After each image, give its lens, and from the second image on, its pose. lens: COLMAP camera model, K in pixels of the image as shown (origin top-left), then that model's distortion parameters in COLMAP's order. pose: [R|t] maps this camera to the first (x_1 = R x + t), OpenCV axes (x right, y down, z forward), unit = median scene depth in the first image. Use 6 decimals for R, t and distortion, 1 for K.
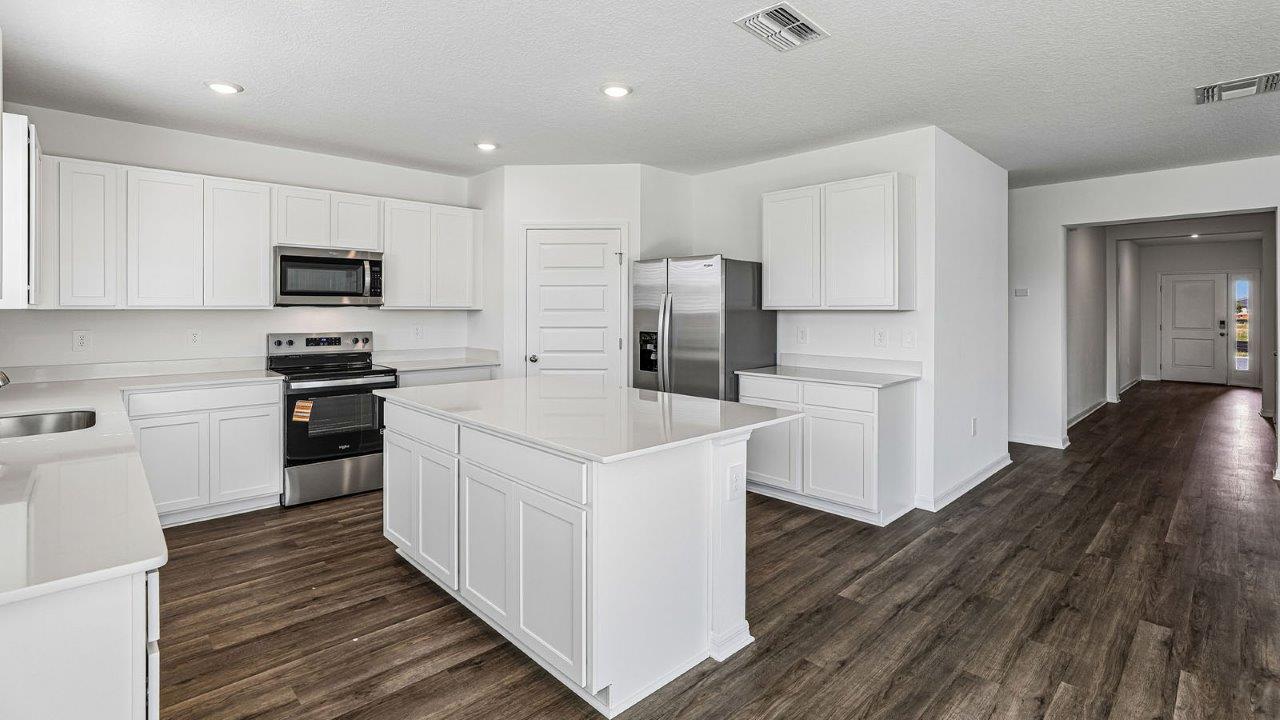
lens RADIAL K [[585.2, 0, 640.0], [0, 585.2, 308.5], [0, 0, 1]] dist [-0.031712, 0.013436]
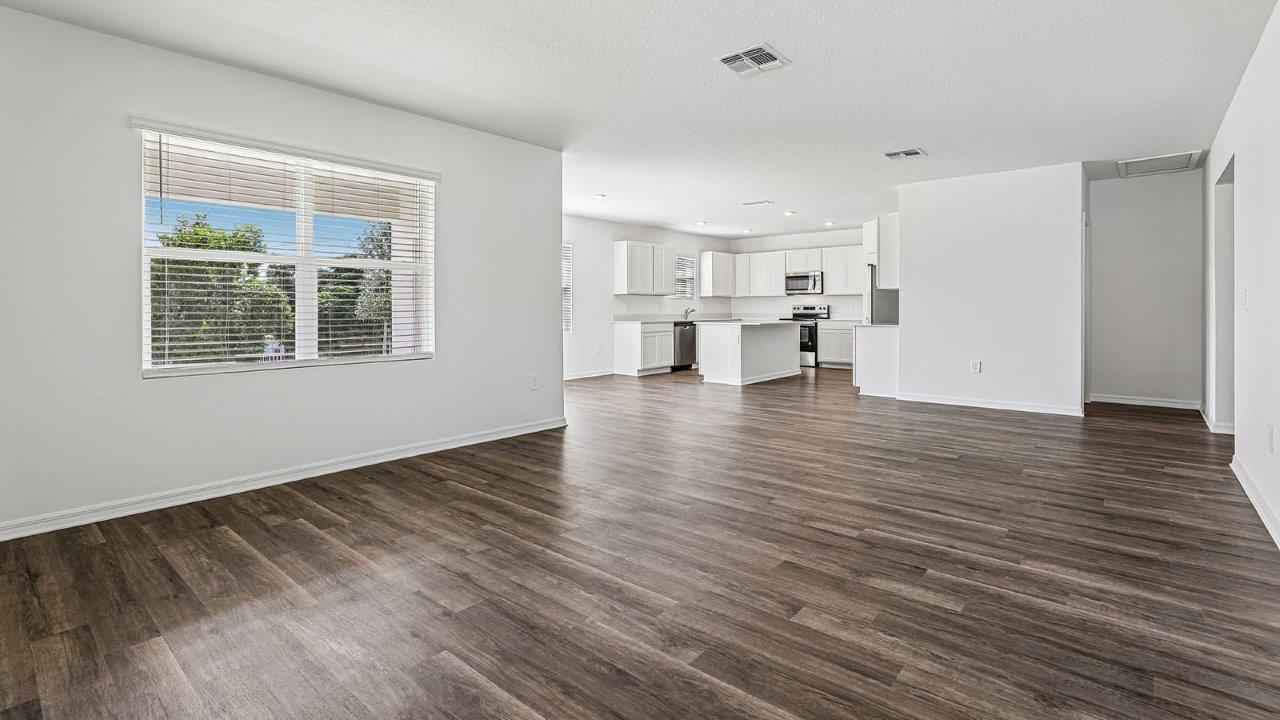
lens RADIAL K [[583.4, 0, 643.7], [0, 583.4, 302.2], [0, 0, 1]] dist [-0.033550, 0.014644]
pose [[0.096425, -0.015939, -0.995213, 2.022075], [0.006161, 0.999862, -0.015417, 0.068731], [0.995321, -0.004644, 0.096510, 0.043398]]
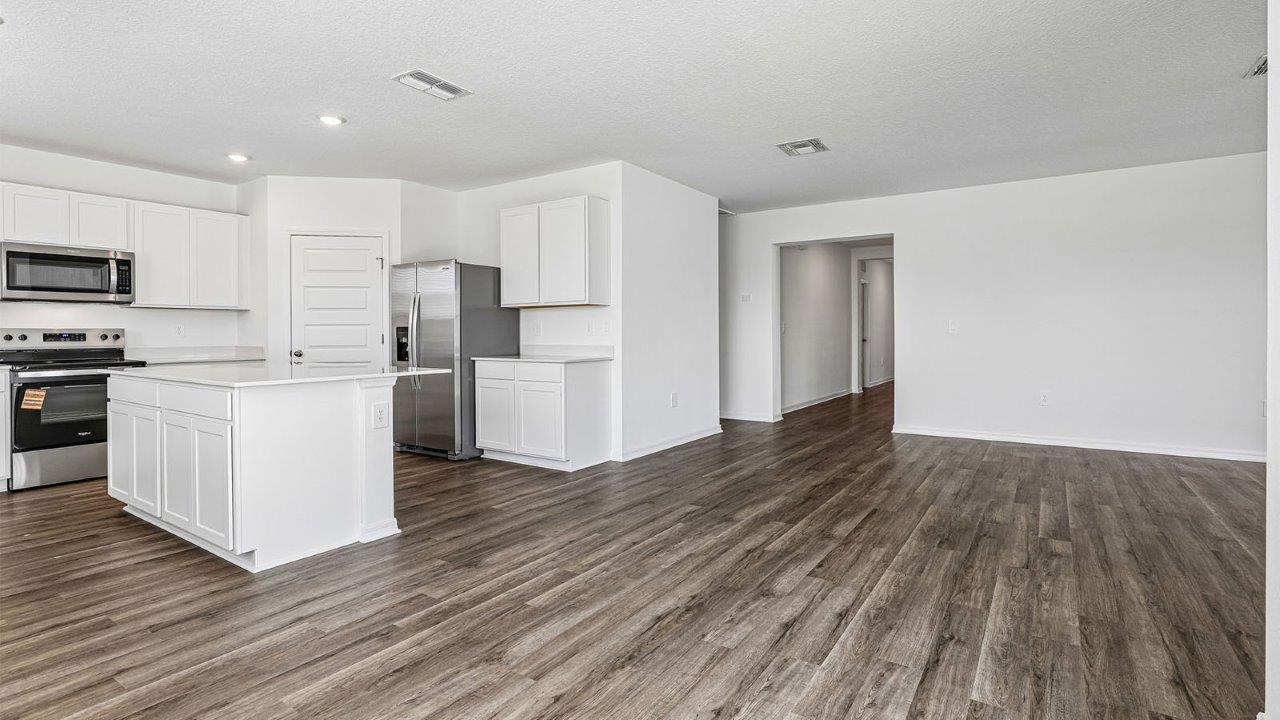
lens RADIAL K [[601.9, 0, 660.6], [0, 601.9, 334.4], [0, 0, 1]] dist [-0.030377, 0.014336]
pose [[0.973828, -0.007639, 0.227157, 0.263910], [0.005970, 0.999950, 0.008036, 0.053124], [-0.227207, -0.006470, 0.973825, -0.285250]]
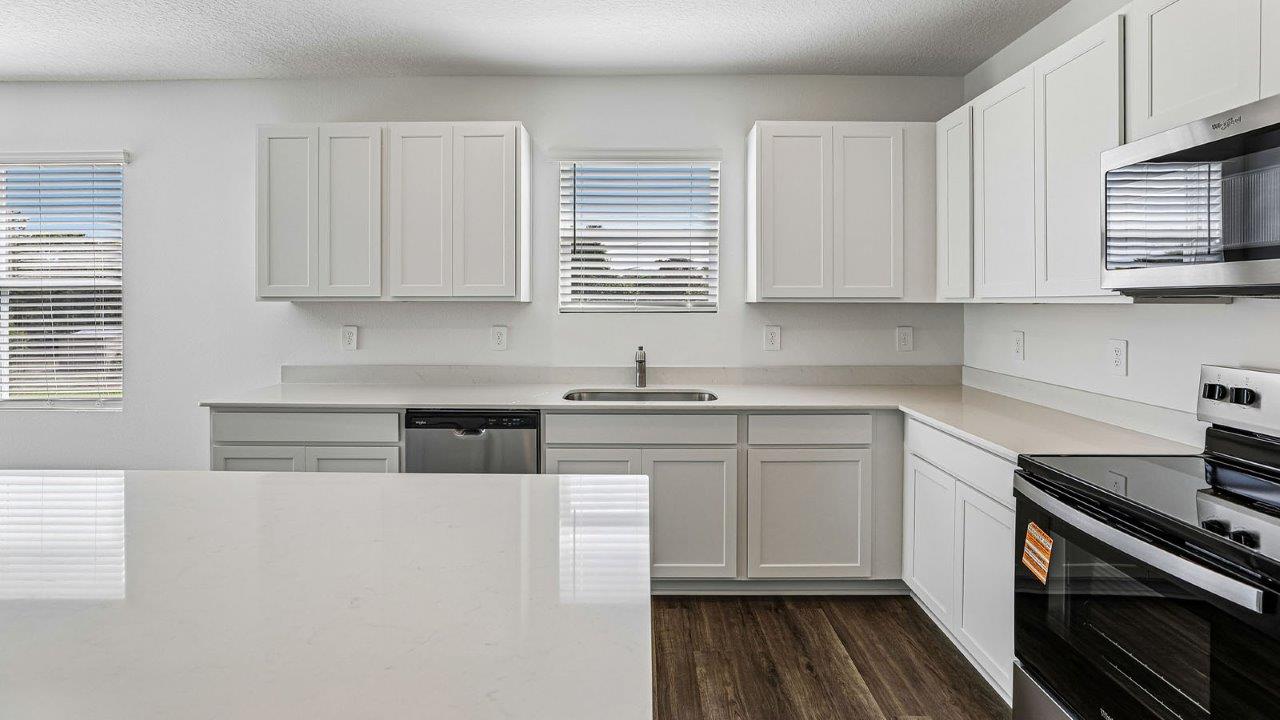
lens RADIAL K [[585.2, 0, 640.0], [0, 585.2, 308.5], [0, 0, 1]] dist [-0.031712, 0.013436]
pose [[-0.695579, 0.005724, -0.718427, -0.089357], [-0.000309, 0.999966, 0.008266, 0.001634], [0.718450, 0.005971, -0.695553, 1.002840]]
